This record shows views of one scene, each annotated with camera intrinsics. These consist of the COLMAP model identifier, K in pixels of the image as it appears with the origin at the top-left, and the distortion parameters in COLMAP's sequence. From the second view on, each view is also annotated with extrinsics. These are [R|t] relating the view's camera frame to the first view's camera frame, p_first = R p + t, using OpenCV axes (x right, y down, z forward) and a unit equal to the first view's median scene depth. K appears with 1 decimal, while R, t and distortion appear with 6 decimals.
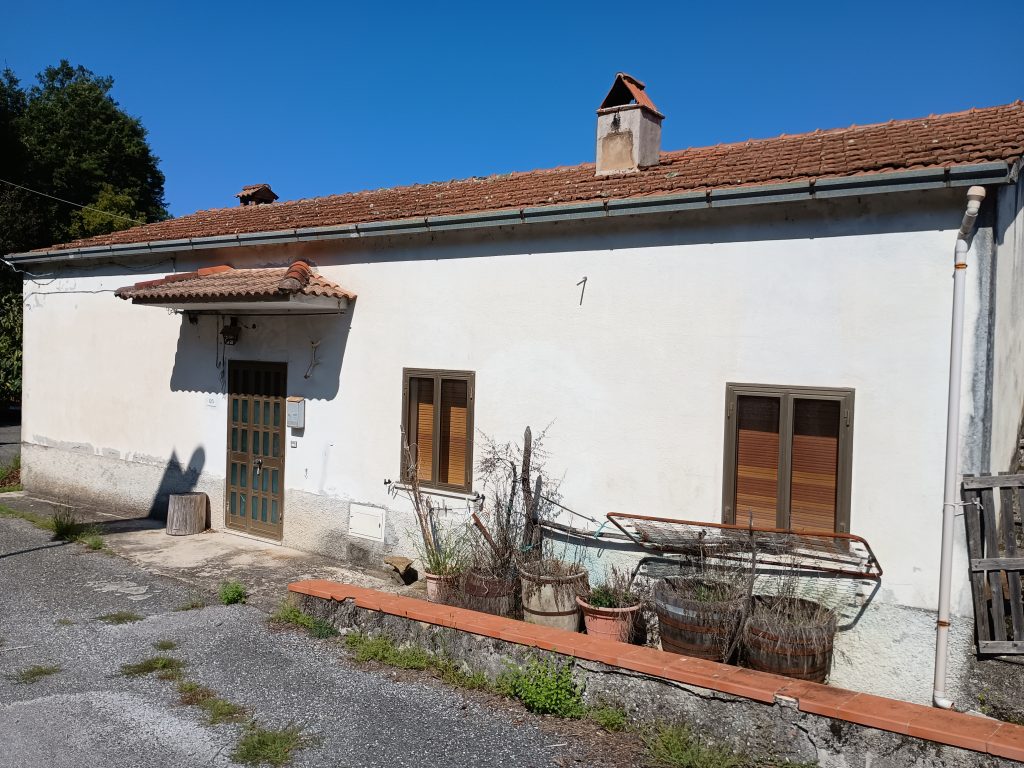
lens RADIAL K [[858.3, 0, 508.6], [0, 858.3, 378.8], [0, 0, 1]] dist [0.060123, -0.078578]
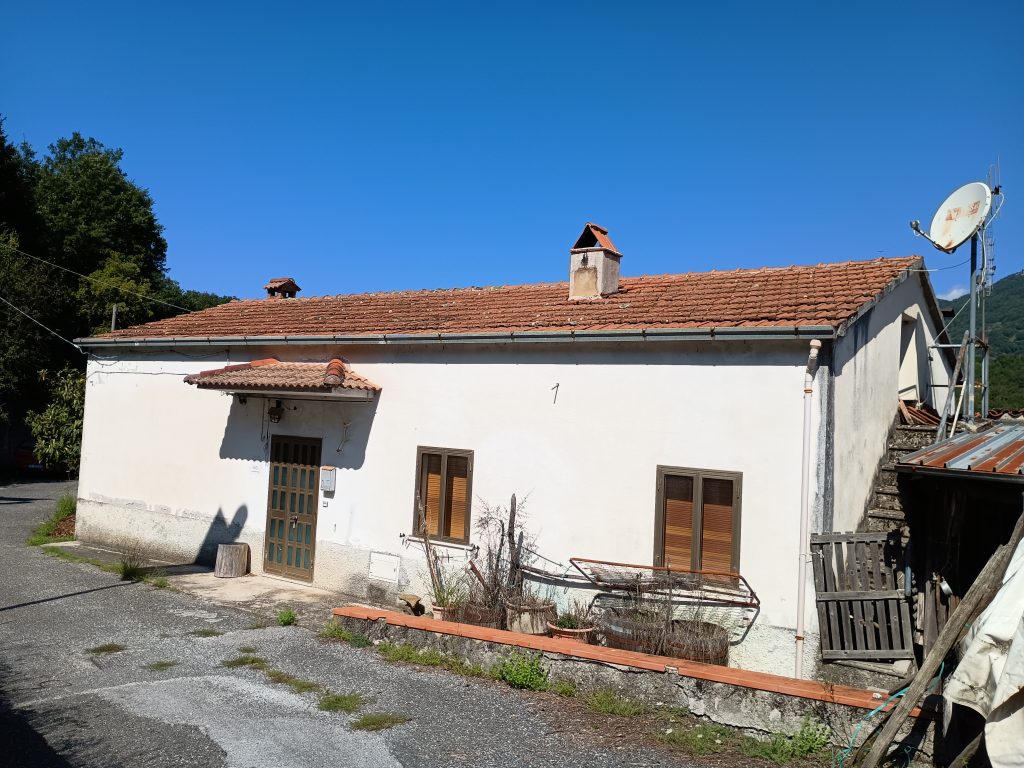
lens RADIAL K [[858.3, 0, 508.6], [0, 858.3, 378.8], [0, 0, 1]] dist [0.060123, -0.078578]
pose [[0.999621, 0.020948, 0.017849, -0.011774], [-0.019576, 0.997076, -0.073866, -0.021940], [-0.019344, 0.073488, 0.997108, -0.317179]]
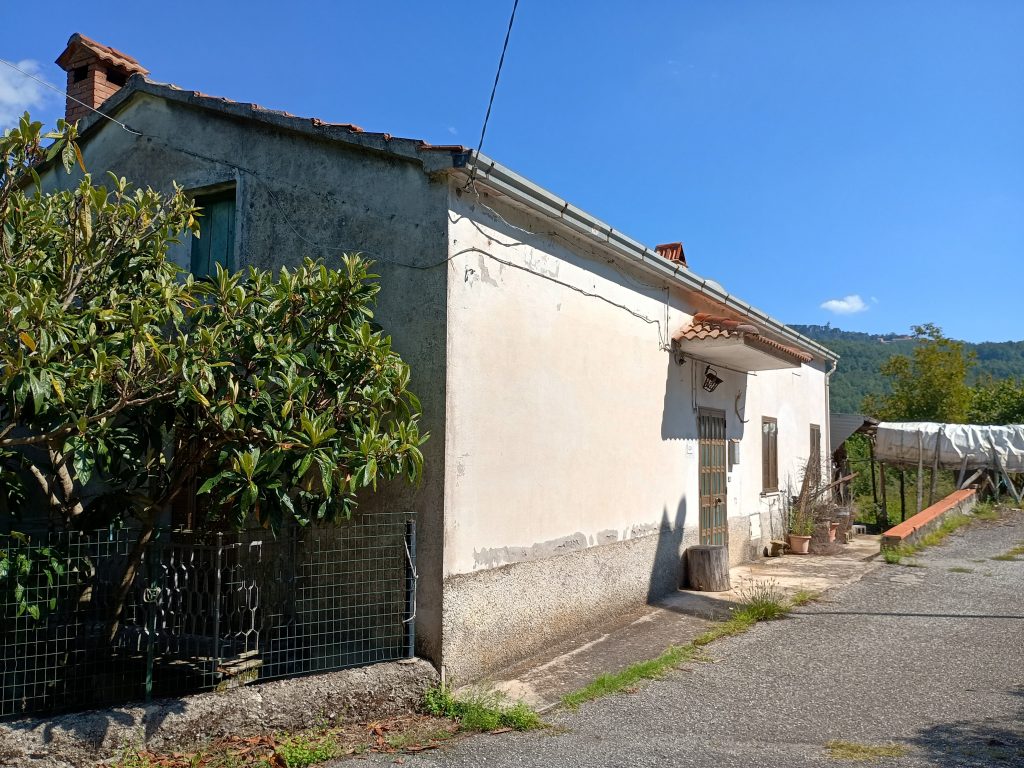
lens RADIAL K [[858.3, 0, 508.6], [0, 858.3, 378.8], [0, 0, 1]] dist [0.060123, -0.078578]
pose [[-0.109109, 0.052155, 0.992661, -1.693624], [0.013389, 0.998609, -0.050995, -0.007075], [-0.993940, 0.007726, -0.109656, 1.729734]]
